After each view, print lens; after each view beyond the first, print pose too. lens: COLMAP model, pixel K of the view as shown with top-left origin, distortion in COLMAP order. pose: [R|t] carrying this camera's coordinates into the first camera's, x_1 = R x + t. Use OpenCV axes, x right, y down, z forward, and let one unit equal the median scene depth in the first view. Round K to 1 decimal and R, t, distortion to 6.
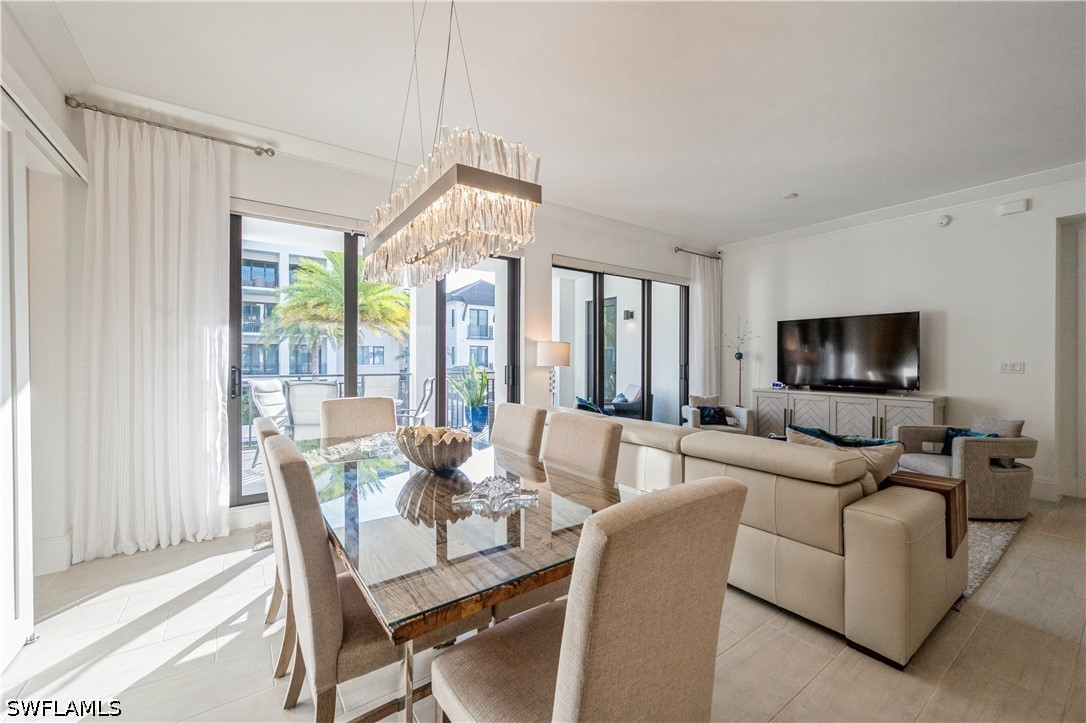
lens RADIAL K [[431.3, 0, 537.9], [0, 431.3, 358.0], [0, 0, 1]] dist [-0.003004, -0.000366]
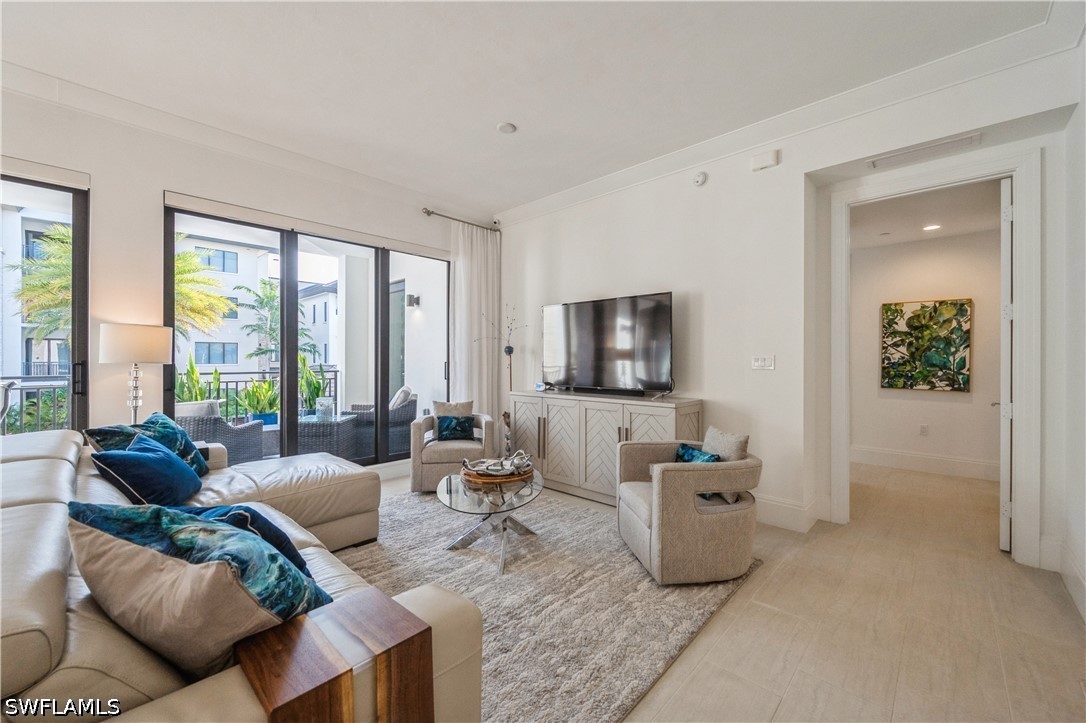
lens RADIAL K [[431.3, 0, 537.9], [0, 431.3, 358.0], [0, 0, 1]] dist [-0.003004, -0.000366]
pose [[0.979618, -0.001593, 0.200863, 0.457537], [0.000731, 0.999990, 0.004363, 0.007951], [-0.200868, -0.004127, 0.979610, 0.258159]]
